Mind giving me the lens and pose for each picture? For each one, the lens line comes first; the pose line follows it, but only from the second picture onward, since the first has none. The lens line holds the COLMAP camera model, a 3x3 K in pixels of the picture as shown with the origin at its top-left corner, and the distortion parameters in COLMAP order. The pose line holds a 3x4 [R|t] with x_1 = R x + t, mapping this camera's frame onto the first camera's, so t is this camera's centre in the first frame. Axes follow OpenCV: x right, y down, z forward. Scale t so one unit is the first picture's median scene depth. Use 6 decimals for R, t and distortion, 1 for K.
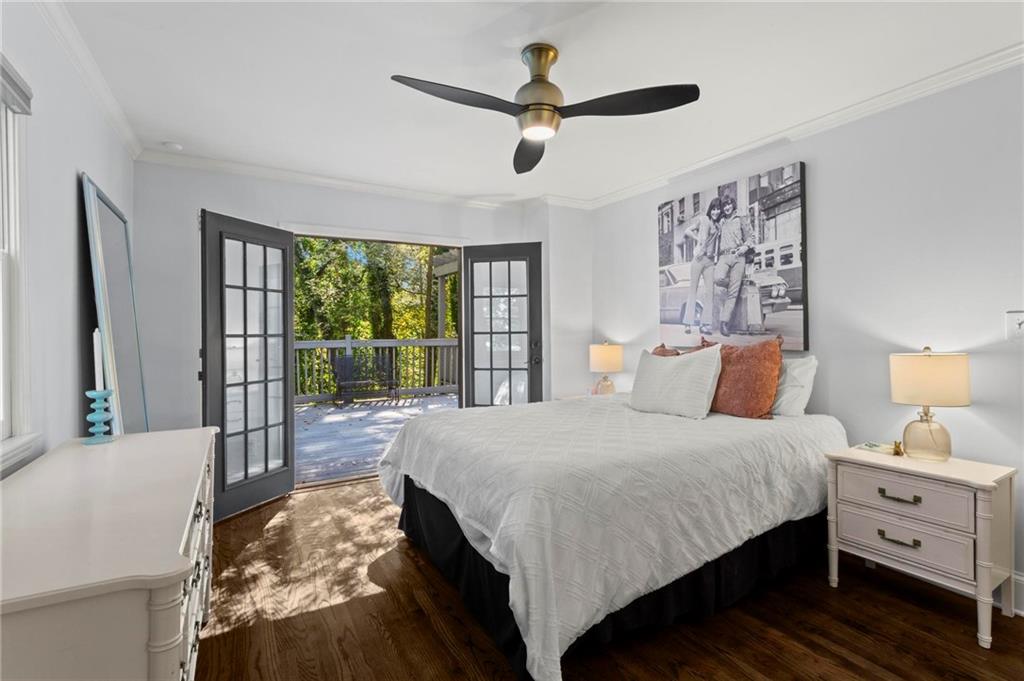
lens RADIAL K [[491.0, 0, 512.1], [0, 491.0, 338.7], [0, 0, 1]] dist [0.001798, 0.000116]
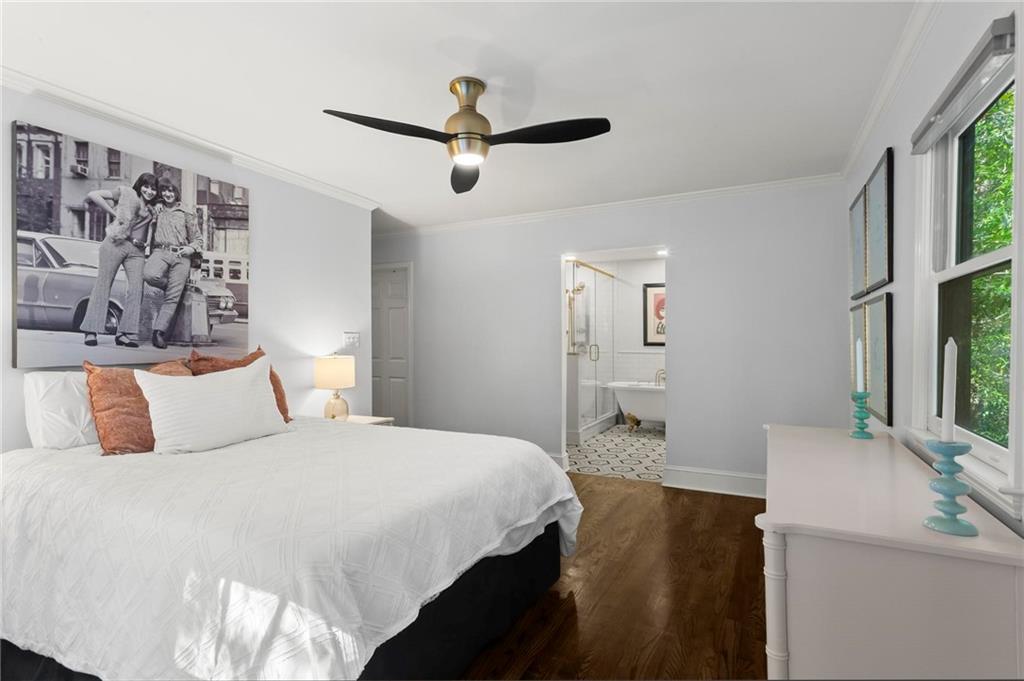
lens RADIAL K [[491.0, 0, 512.3], [0, 491.0, 339.6], [0, 0, 1]] dist [0.001798, 0.000116]
pose [[-0.547486, -0.000534, 0.836815, -0.591276], [0.004196, 0.999985, 0.003384, -0.020812], [-0.836804, 0.005364, -0.547476, 0.990019]]
